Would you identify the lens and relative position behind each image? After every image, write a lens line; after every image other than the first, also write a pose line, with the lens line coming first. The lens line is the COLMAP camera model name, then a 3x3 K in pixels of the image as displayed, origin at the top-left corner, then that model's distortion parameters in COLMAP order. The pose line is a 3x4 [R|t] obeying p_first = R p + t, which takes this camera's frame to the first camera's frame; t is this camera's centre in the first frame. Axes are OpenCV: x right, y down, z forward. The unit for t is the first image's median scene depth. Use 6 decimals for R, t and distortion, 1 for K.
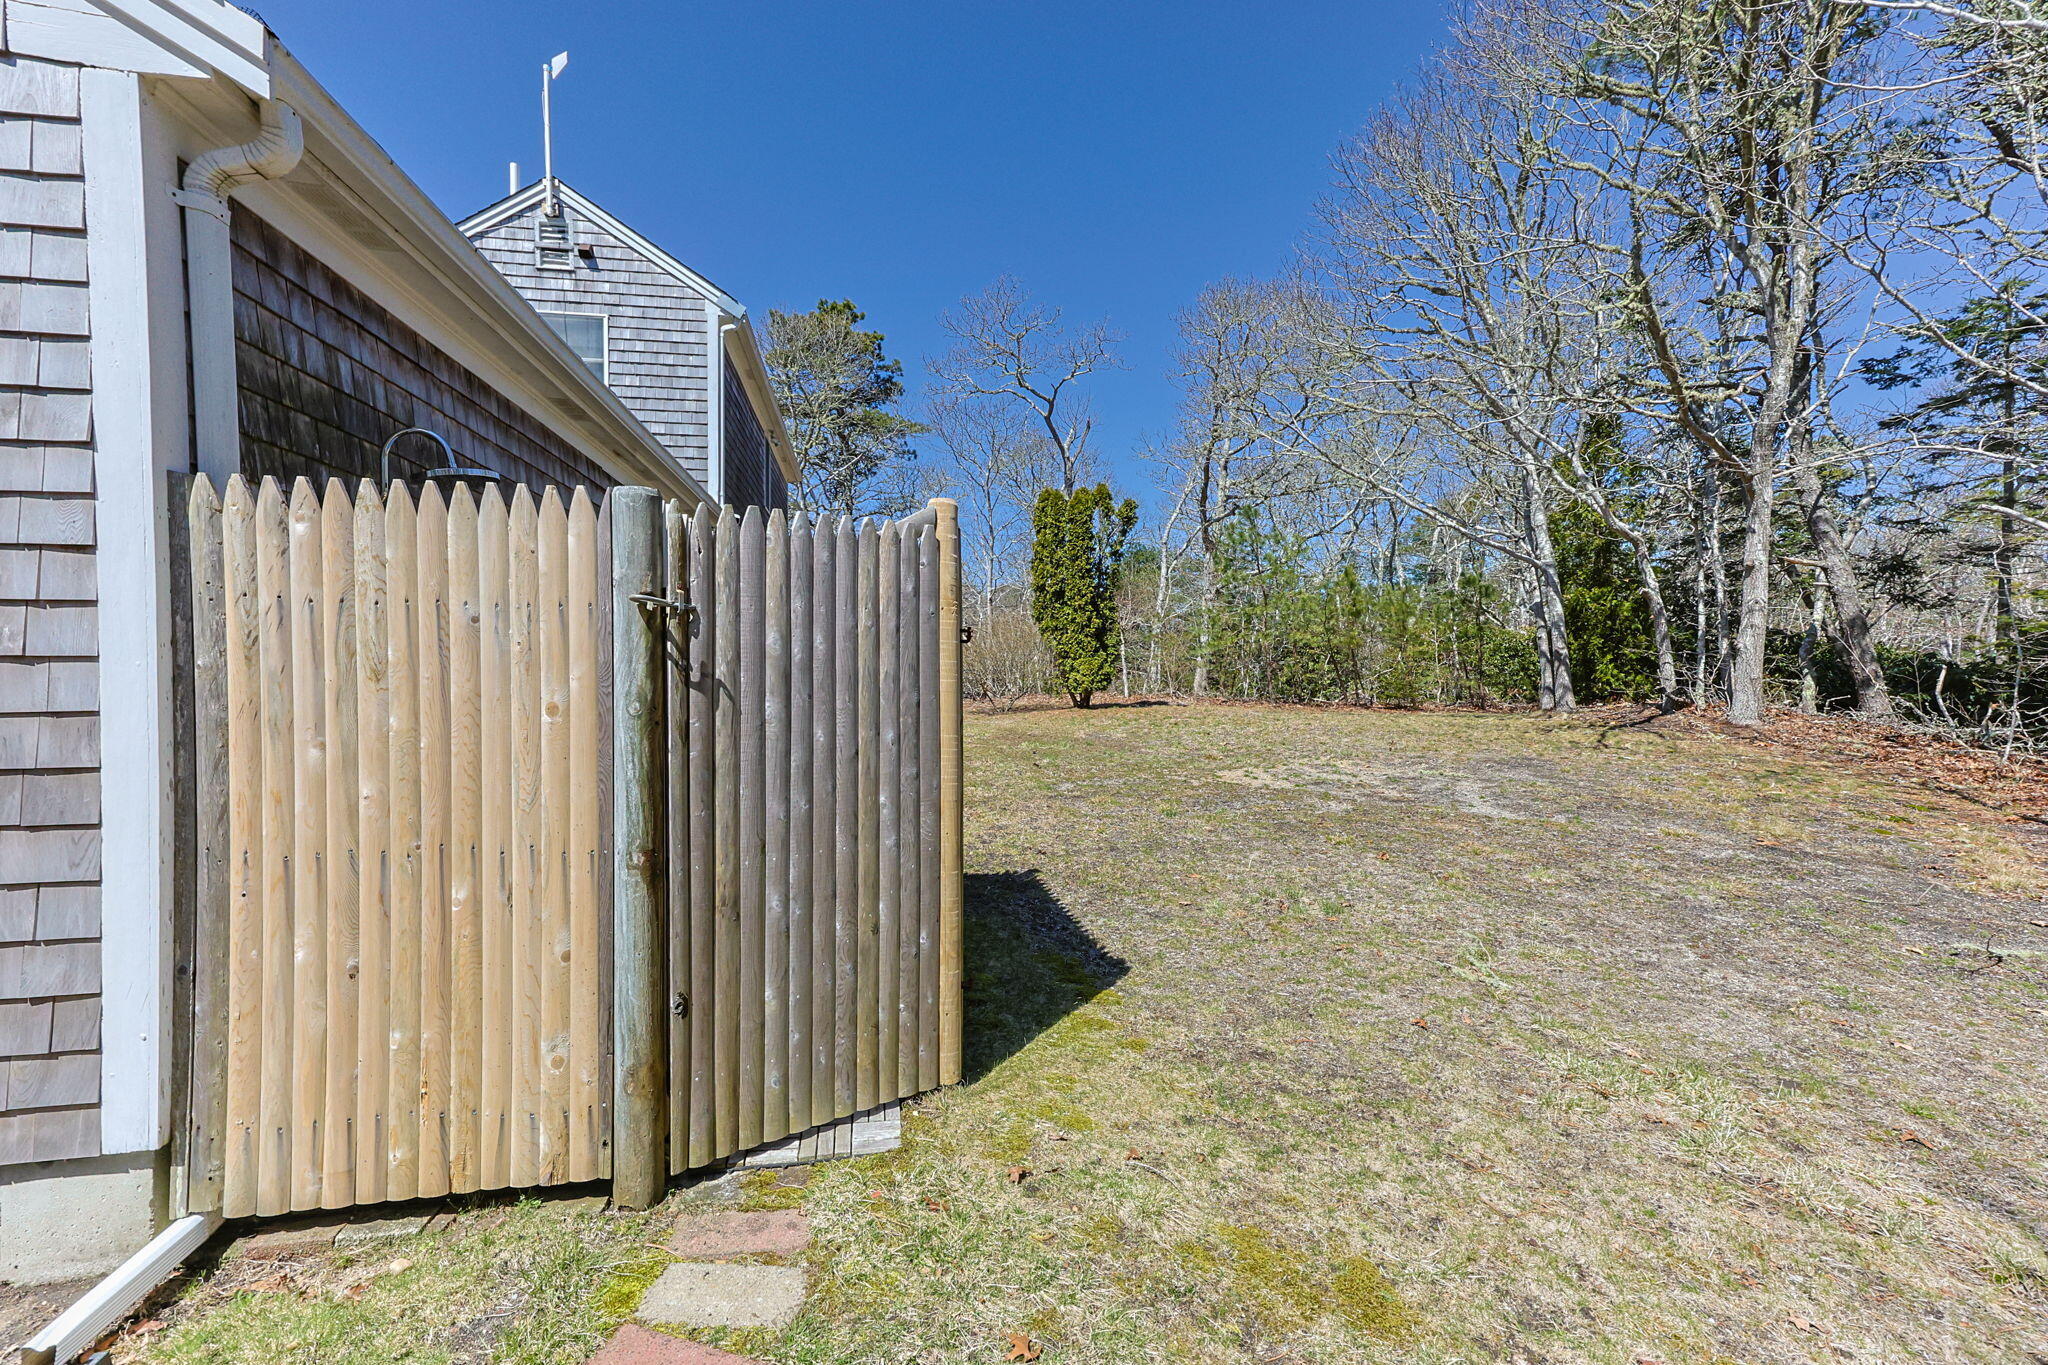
lens RADIAL K [[934.4, 0, 1025.5], [0, 934.4, 673.7], [0, 0, 1]] dist [0.003905, 0.001700]
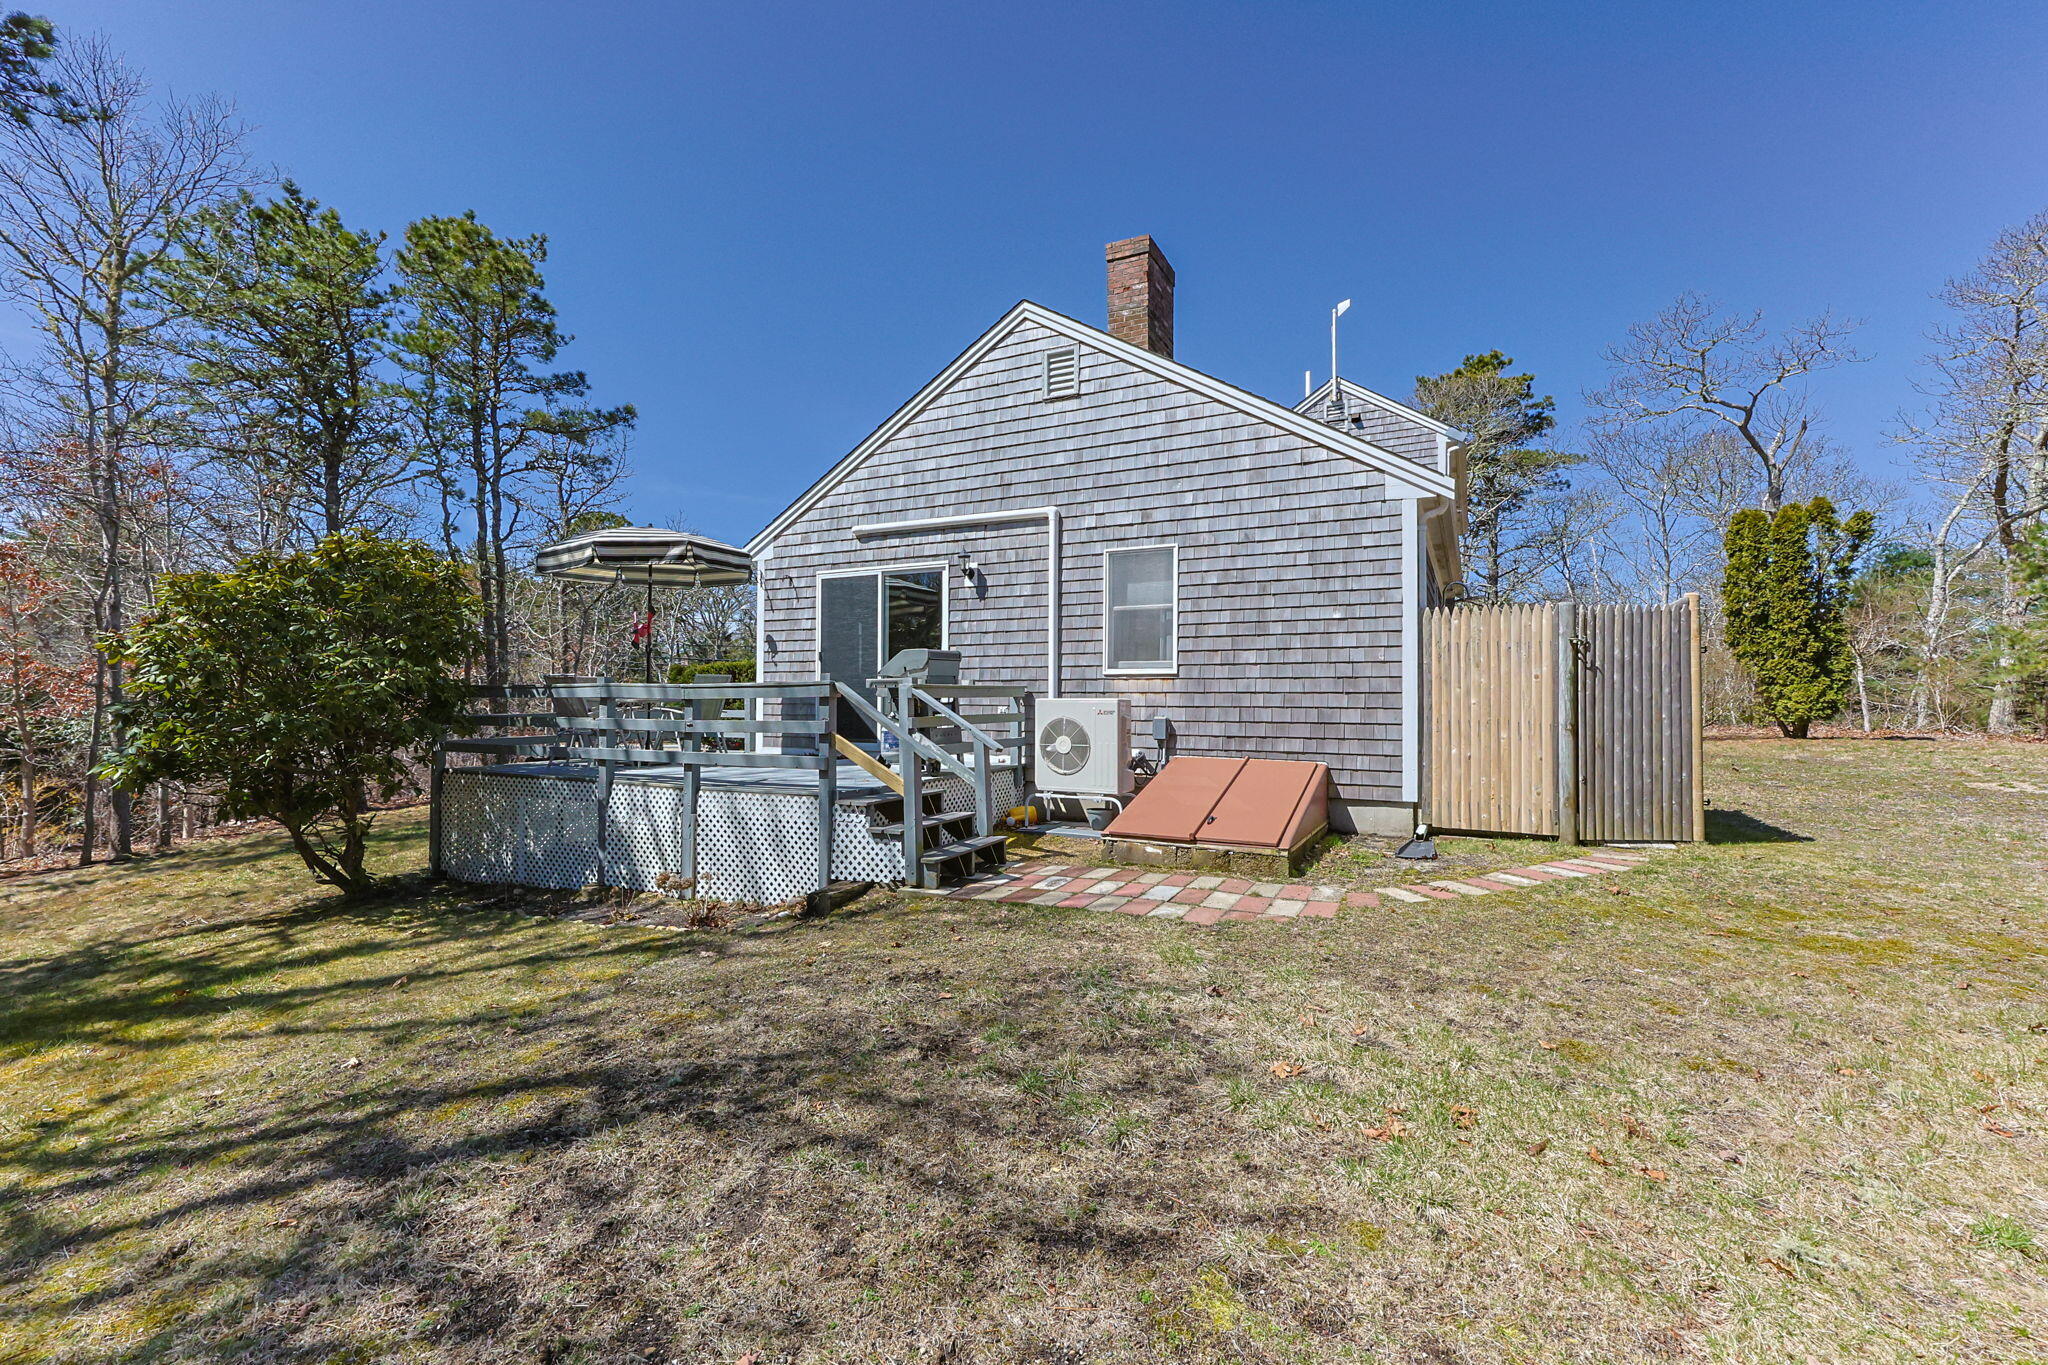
lens RADIAL K [[855.1, 0, 1036.8], [0, 855.1, 676.6], [0, 0, 1]] dist [0.017234, -0.000100]
pose [[0.788570, -0.009064, -0.614878, -0.012997], [-0.011372, 0.999505, -0.029319, 0.027014], [0.614839, 0.030112, 0.788077, -0.429665]]
